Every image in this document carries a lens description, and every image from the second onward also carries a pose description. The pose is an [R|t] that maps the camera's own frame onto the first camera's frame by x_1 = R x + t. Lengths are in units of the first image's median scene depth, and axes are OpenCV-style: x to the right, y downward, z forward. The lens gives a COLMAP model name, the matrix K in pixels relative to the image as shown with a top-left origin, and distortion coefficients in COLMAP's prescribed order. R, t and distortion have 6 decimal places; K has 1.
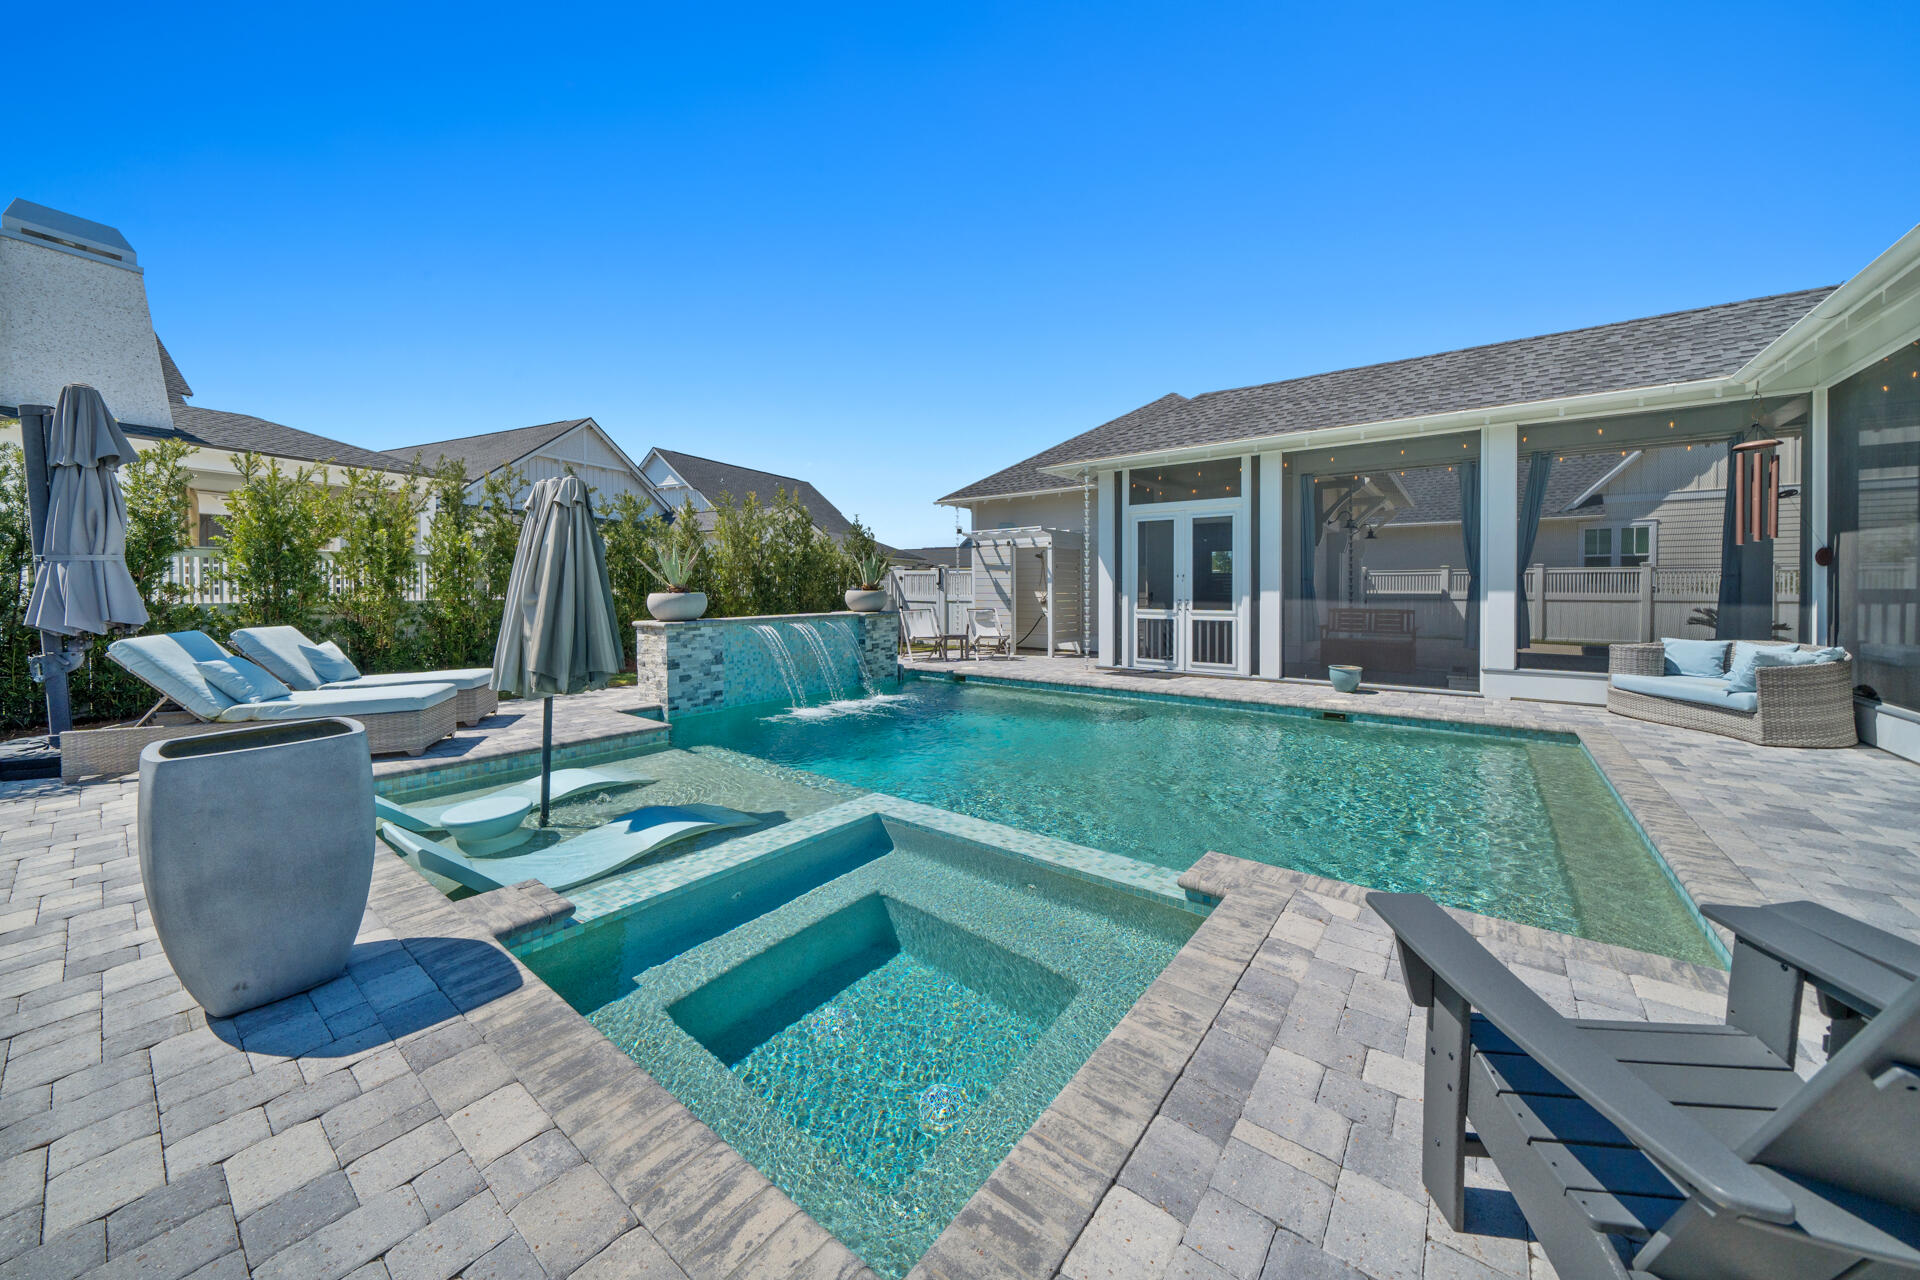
lens RADIAL K [[667.3, 0, 954.4], [0, 667.3, 595.9], [0, 0, 1]] dist [-0.001289, -0.000132]
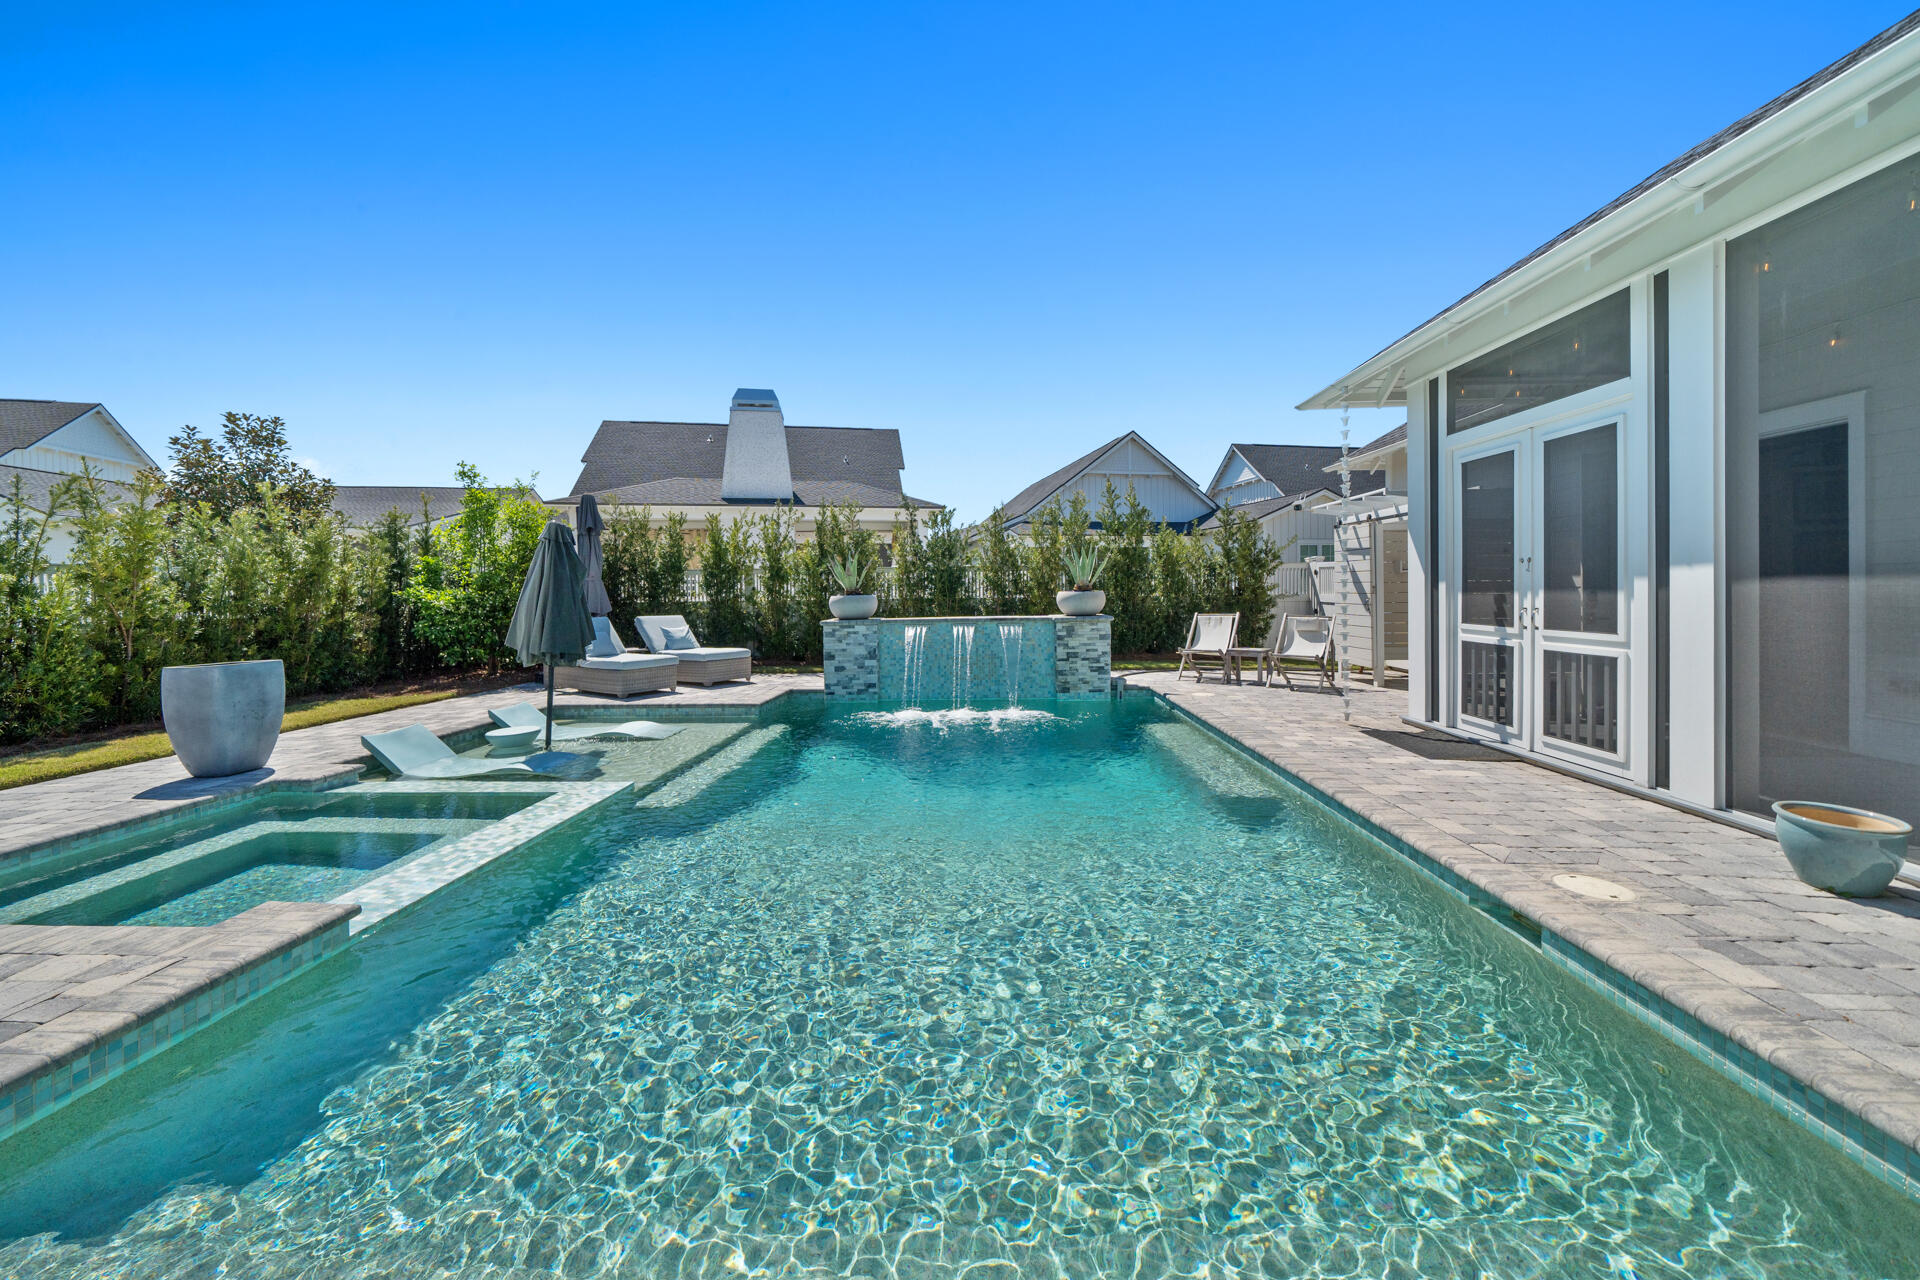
lens RADIAL K [[670.4, 0, 966.0], [0, 670.4, 593.0], [0, 0, 1]] dist [-0.000830, -0.000140]
pose [[0.586569, -0.001375, -0.809898, 0.535895], [0.002285, 0.999997, -0.000043, -0.006587], [0.809896, -0.001826, 0.586570, 0.391683]]
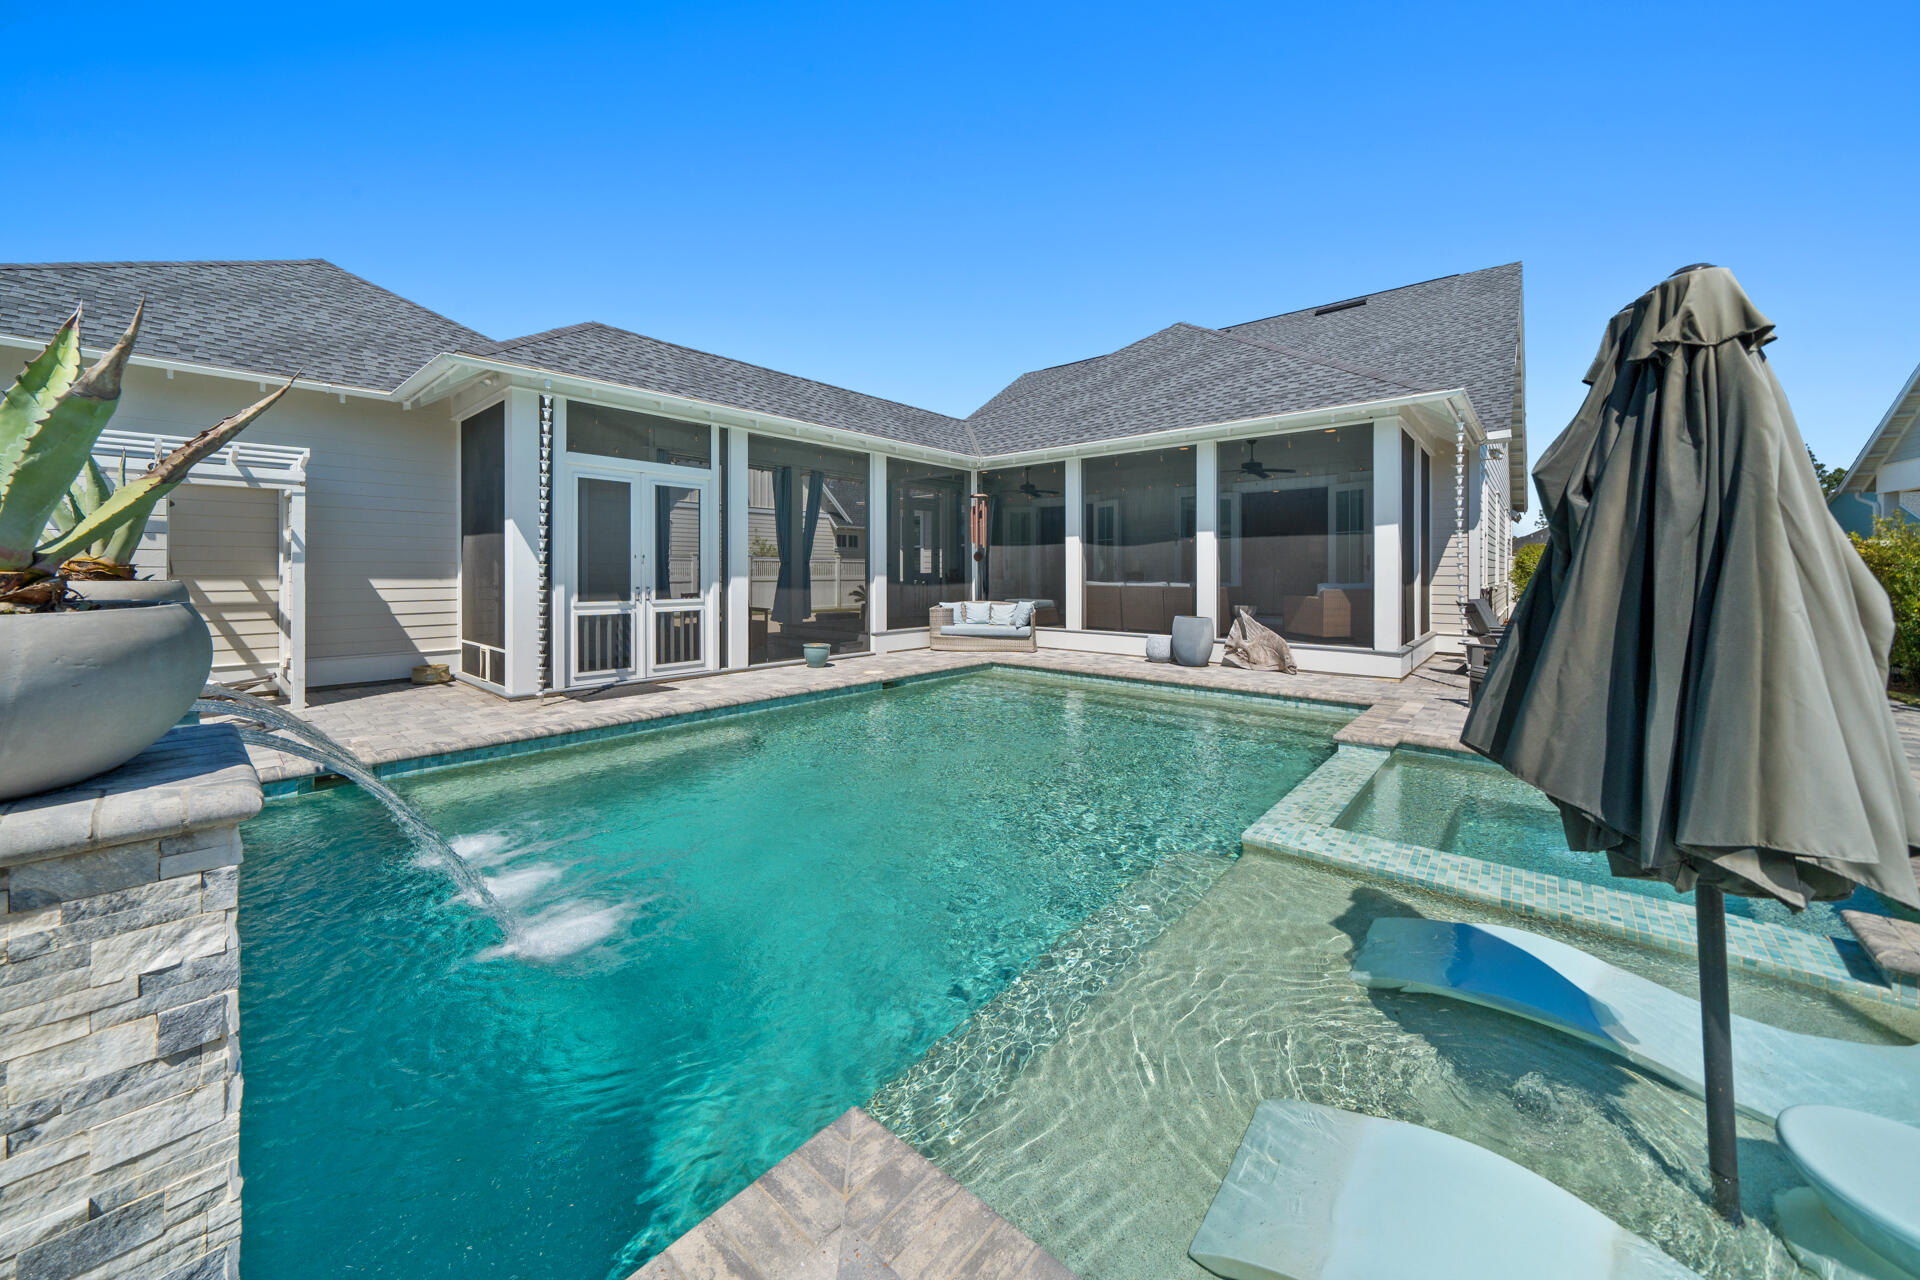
lens RADIAL K [[674.9, 0, 958.5], [0, 674.9, 574.7], [0, 0, 1]] dist [-0.000576, -0.000028]
pose [[0.057499, -0.004818, 0.998334, -0.454224], [0.008879, 0.999951, 0.004315, -0.009975], [-0.998306, 0.008616, 0.057539, 0.625772]]
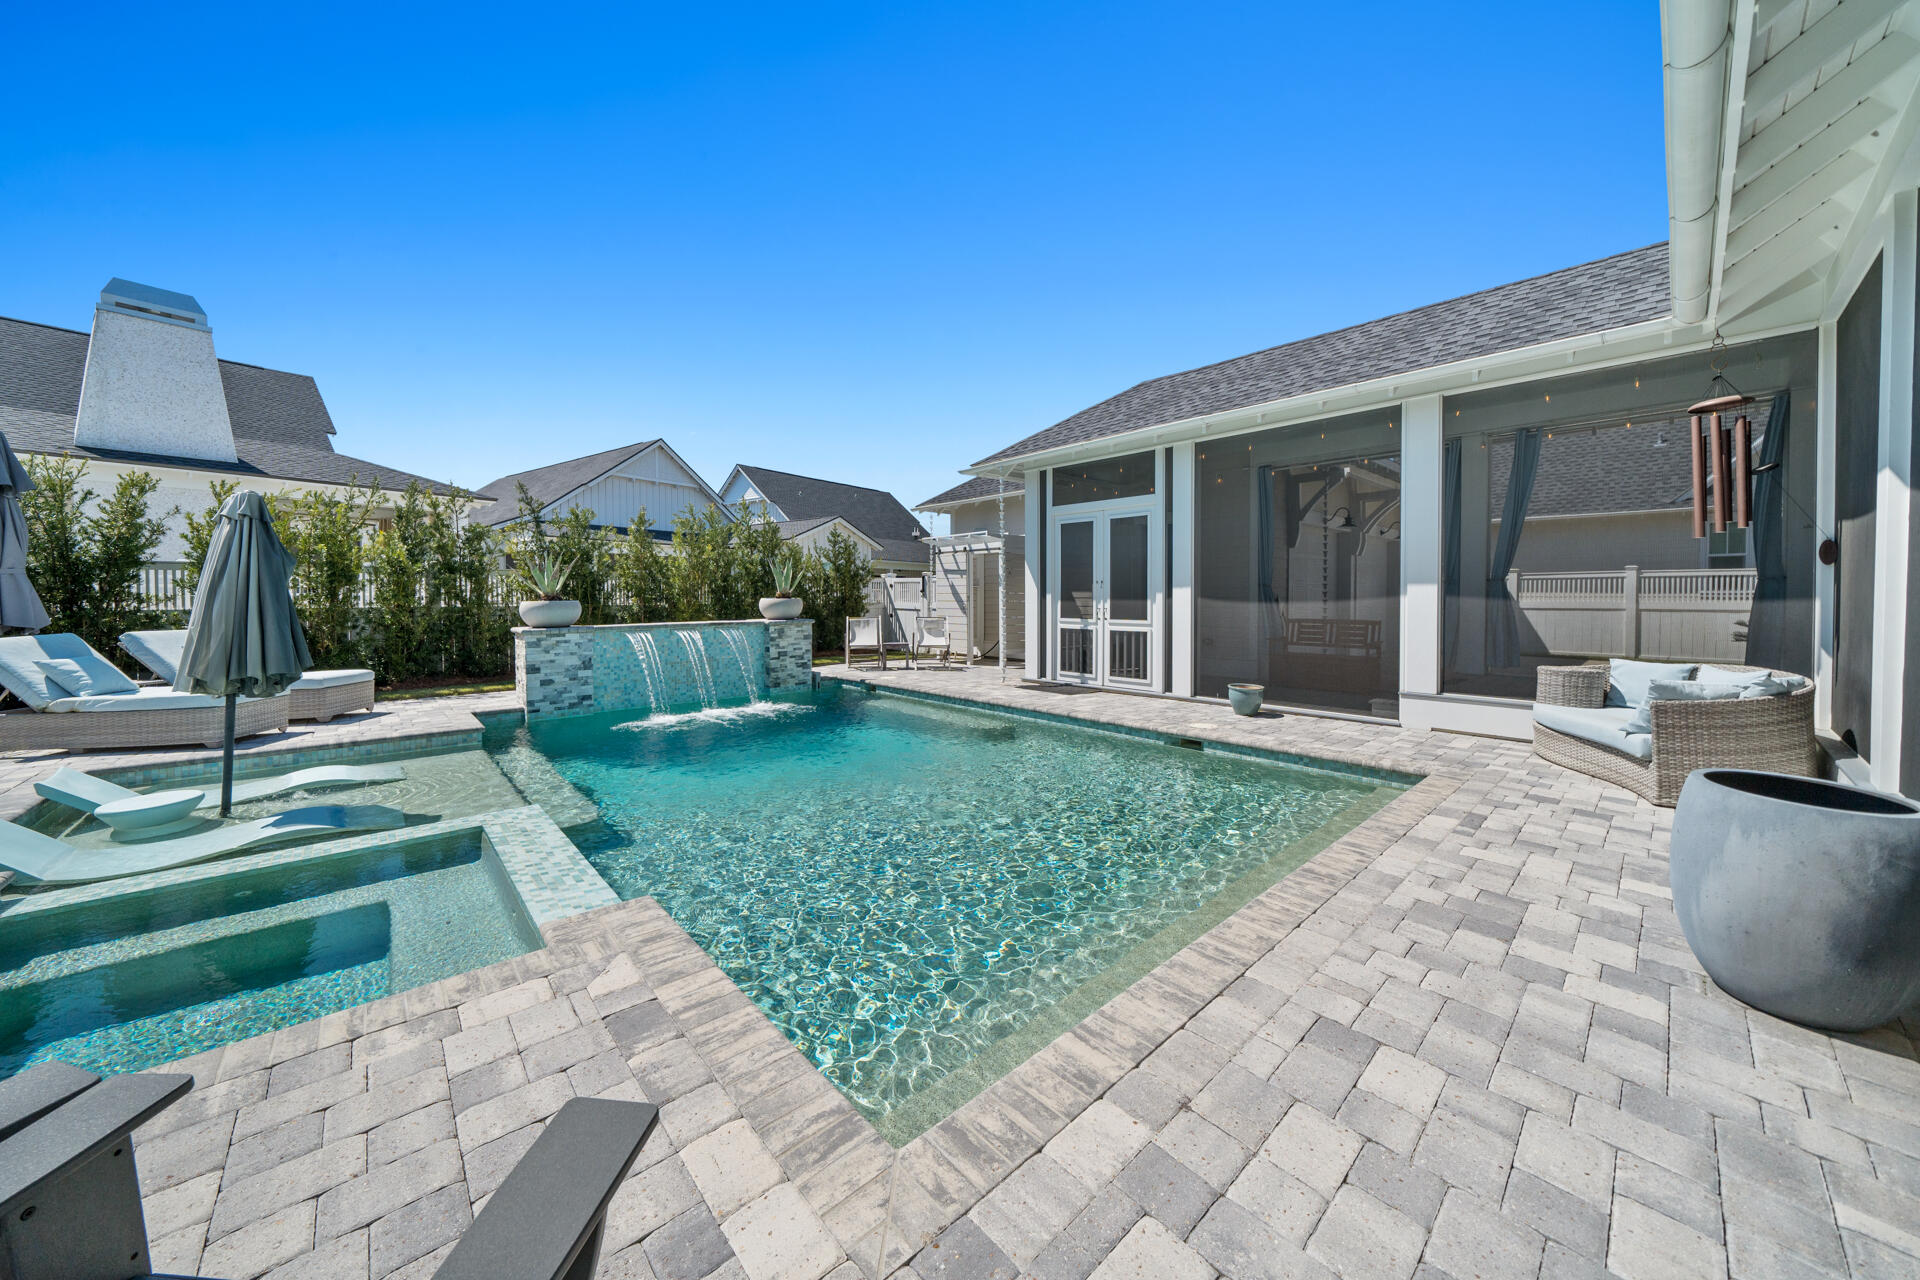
lens RADIAL K [[661.1, 0, 951.8], [0, 661.1, 609.1], [0, 0, 1]] dist [-0.001332, -0.000157]
pose [[0.984203, 0.002434, -0.177030, 0.321707], [-0.000846, 0.999959, 0.009046, -0.001155], [0.177044, -0.008753, 0.984164, 0.074877]]
